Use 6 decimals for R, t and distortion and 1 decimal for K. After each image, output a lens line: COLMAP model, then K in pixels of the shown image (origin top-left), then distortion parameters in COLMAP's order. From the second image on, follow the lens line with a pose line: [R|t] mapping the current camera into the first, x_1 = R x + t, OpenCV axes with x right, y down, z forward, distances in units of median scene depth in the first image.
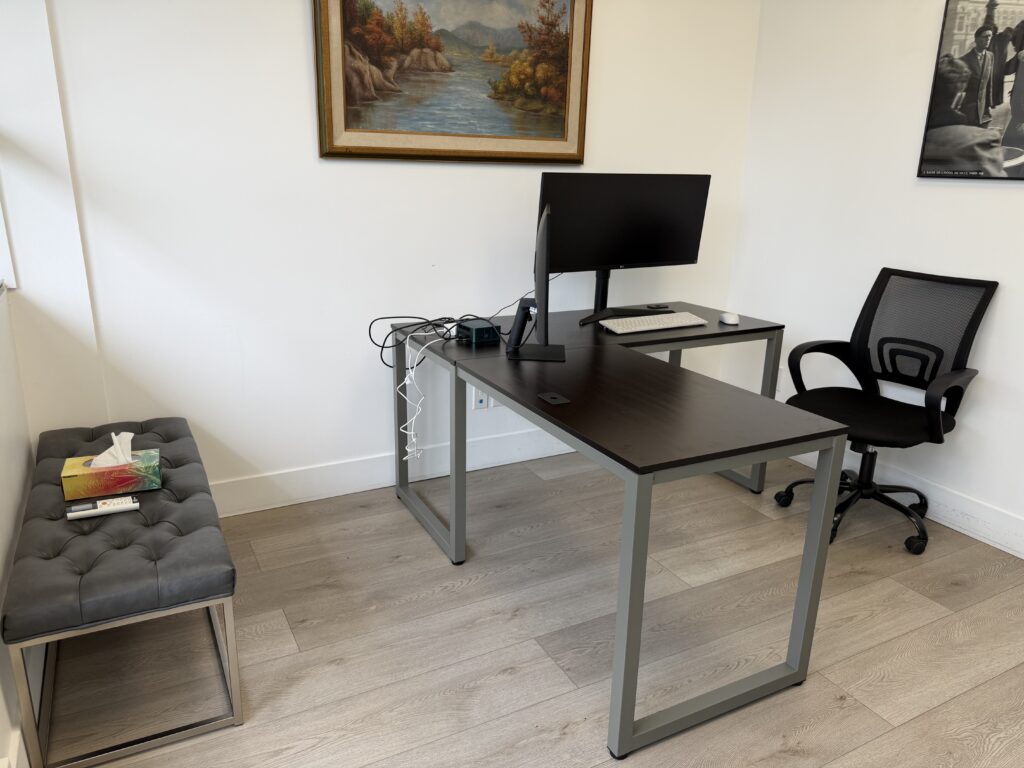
lens RADIAL K [[725.9, 0, 509.5], [0, 725.9, 386.8], [0, 0, 1]] dist [0.017334, -0.023389]
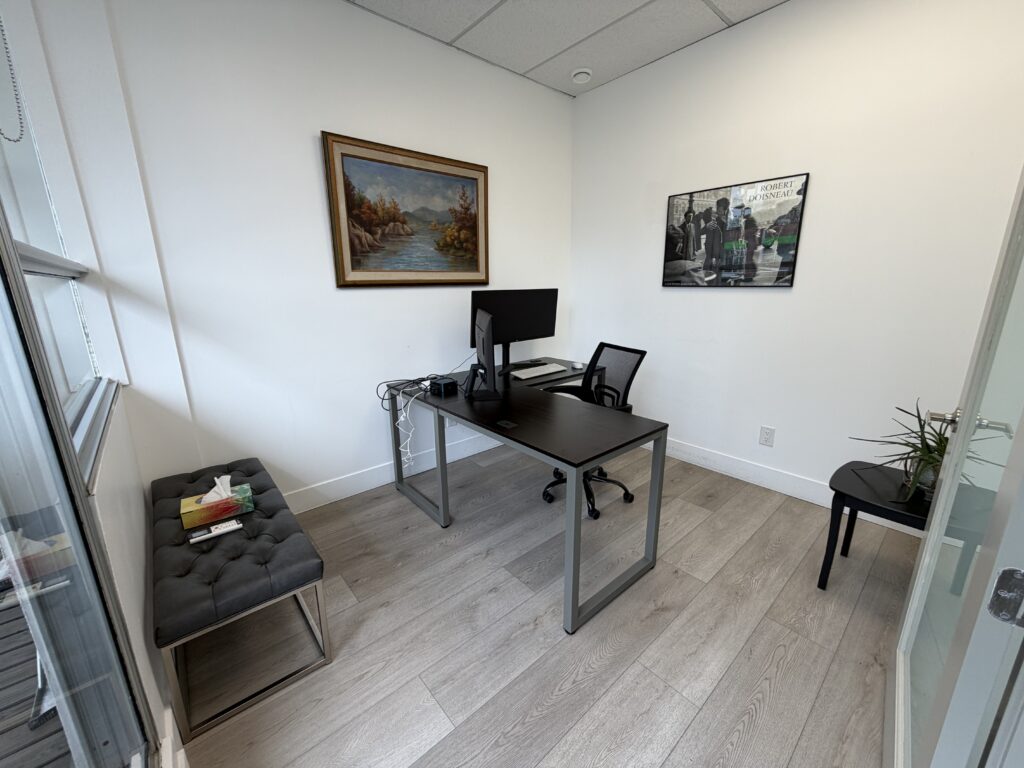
lens RADIAL K [[406.6, 0, 509.3], [0, 406.6, 380.0], [0, 0, 1]] dist [0.000275, 0.000301]
pose [[0.974700, -0.082073, 0.207903, -0.089464], [0.093044, 0.994710, -0.043534, -0.032977], [-0.203231, 0.061777, 0.977180, 0.041049]]
